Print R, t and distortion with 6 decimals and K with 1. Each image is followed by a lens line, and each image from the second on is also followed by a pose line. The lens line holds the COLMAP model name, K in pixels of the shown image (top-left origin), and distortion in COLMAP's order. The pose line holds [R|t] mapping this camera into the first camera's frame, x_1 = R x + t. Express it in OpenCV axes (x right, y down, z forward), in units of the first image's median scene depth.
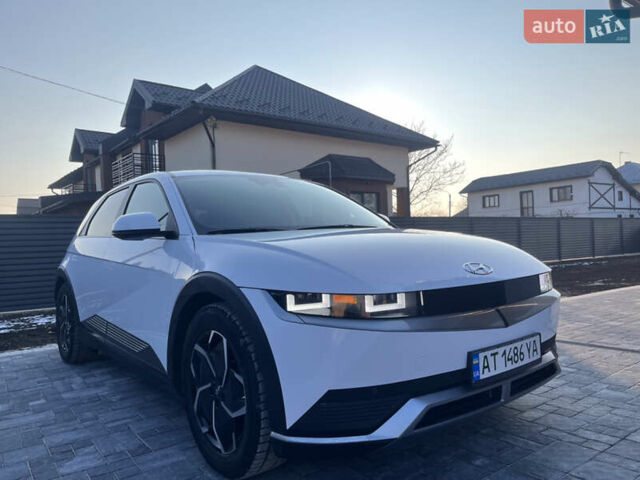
lens RADIAL K [[486.3, 0, 324.8], [0, 486.3, 244.5], [0, 0, 1]] dist [0.074855, -0.100867]
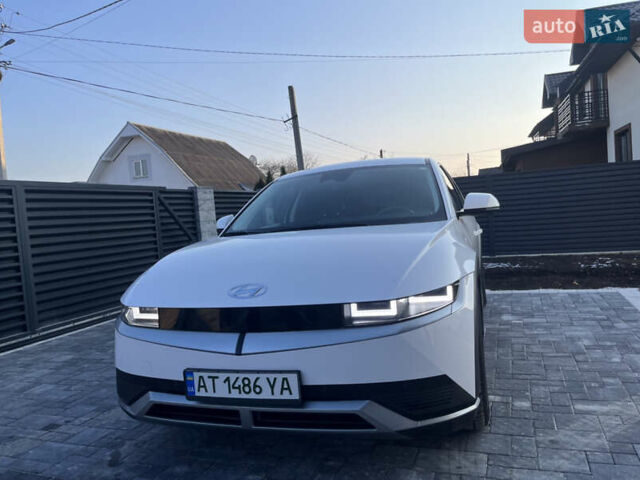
lens RADIAL K [[486.3, 0, 325.0], [0, 486.3, 237.9], [0, 0, 1]] dist [0.074855, -0.100867]
pose [[0.546684, 0.040306, -0.836369, 0.151077], [0.053210, 0.995150, 0.082738, -0.016257], [0.835647, -0.089735, 0.541887, 0.075378]]
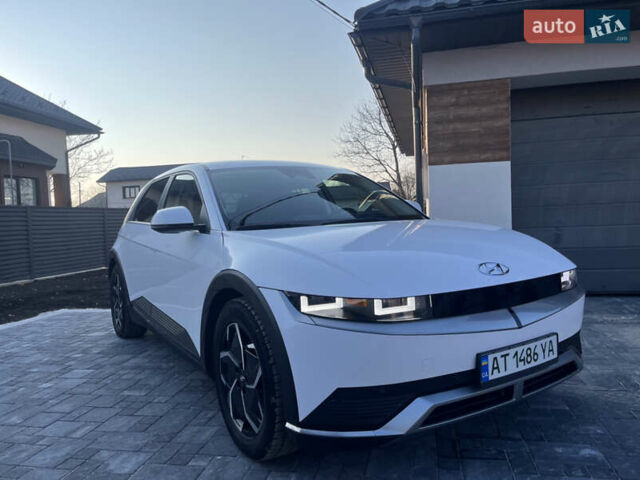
lens RADIAL K [[486.3, 0, 323.6], [0, 486.3, 241.5], [0, 0, 1]] dist [0.074855, -0.100867]
pose [[0.740193, -0.022983, 0.672001, -0.114330], [0.014555, 0.999729, 0.018159, -0.001941], [-0.672236, -0.003660, 0.740328, -0.000791]]
